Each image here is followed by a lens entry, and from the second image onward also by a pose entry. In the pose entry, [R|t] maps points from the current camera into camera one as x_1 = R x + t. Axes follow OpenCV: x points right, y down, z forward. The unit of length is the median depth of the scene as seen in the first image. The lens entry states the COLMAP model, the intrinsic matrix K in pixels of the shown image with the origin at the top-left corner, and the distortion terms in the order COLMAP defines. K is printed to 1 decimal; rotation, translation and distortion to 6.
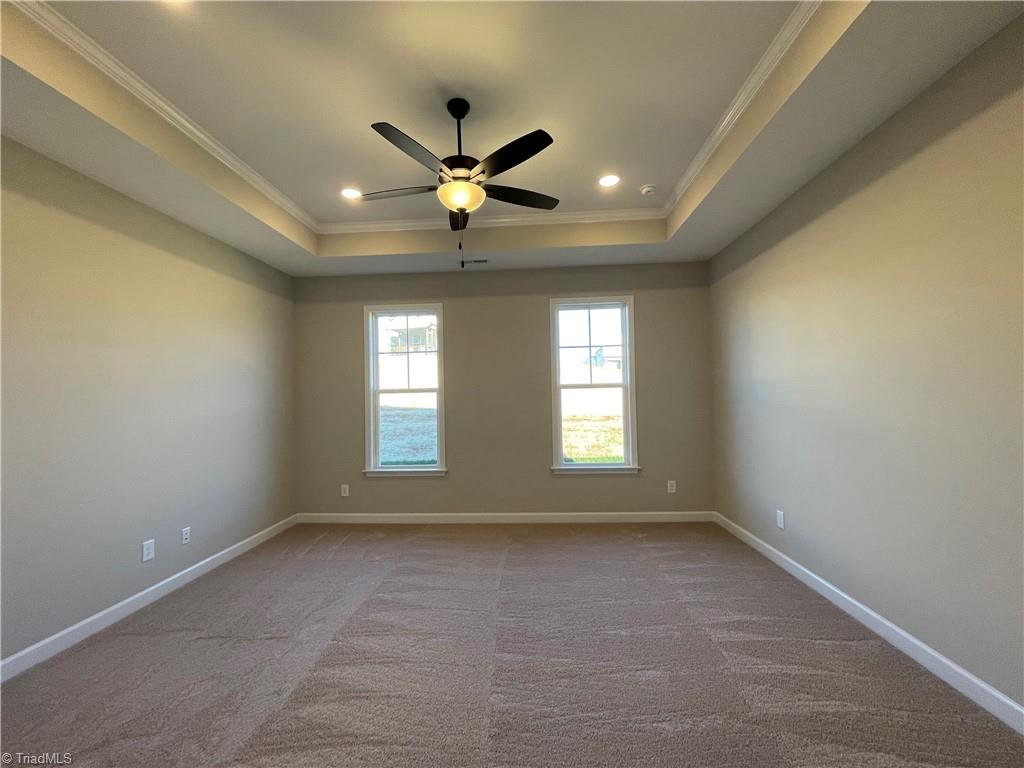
lens RADIAL K [[404.2, 0, 511.7], [0, 404.2, 387.9], [0, 0, 1]] dist [-0.000439, 0.000052]
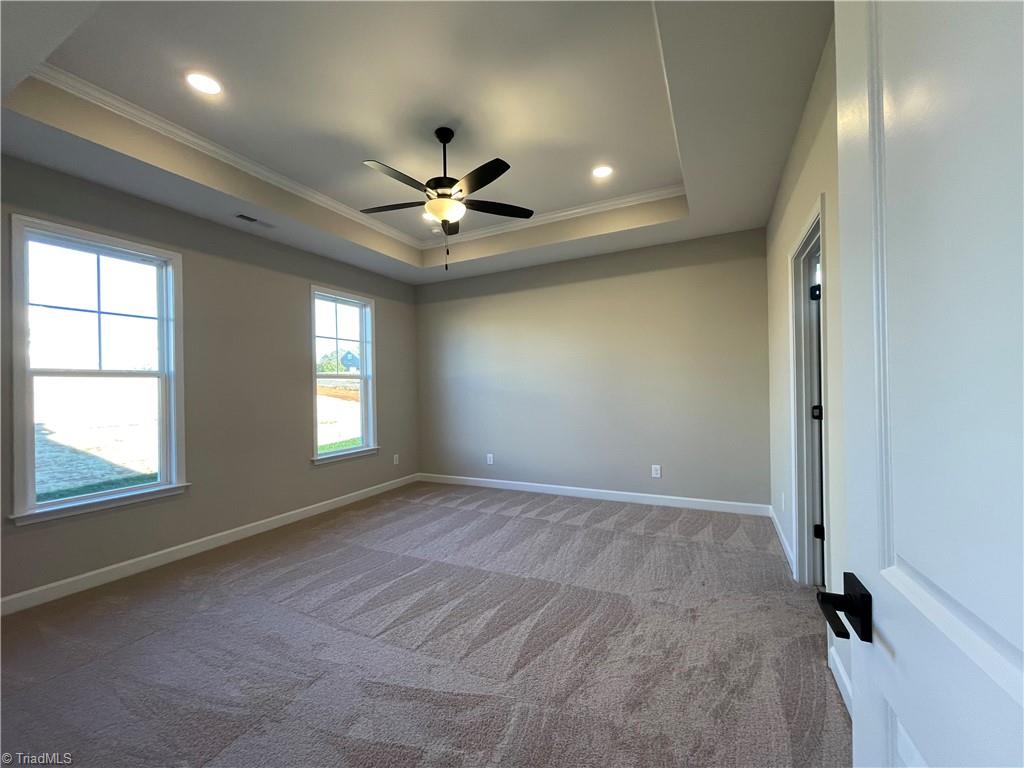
lens RADIAL K [[413.9, 0, 509.3], [0, 413.9, 385.5], [0, 0, 1]] dist [-0.001855, 0.000497]
pose [[0.398356, 0.016144, 0.917089, -0.626697], [-0.022663, 0.999713, -0.007754, 0.017385], [-0.916951, -0.017695, 0.398607, 0.168970]]
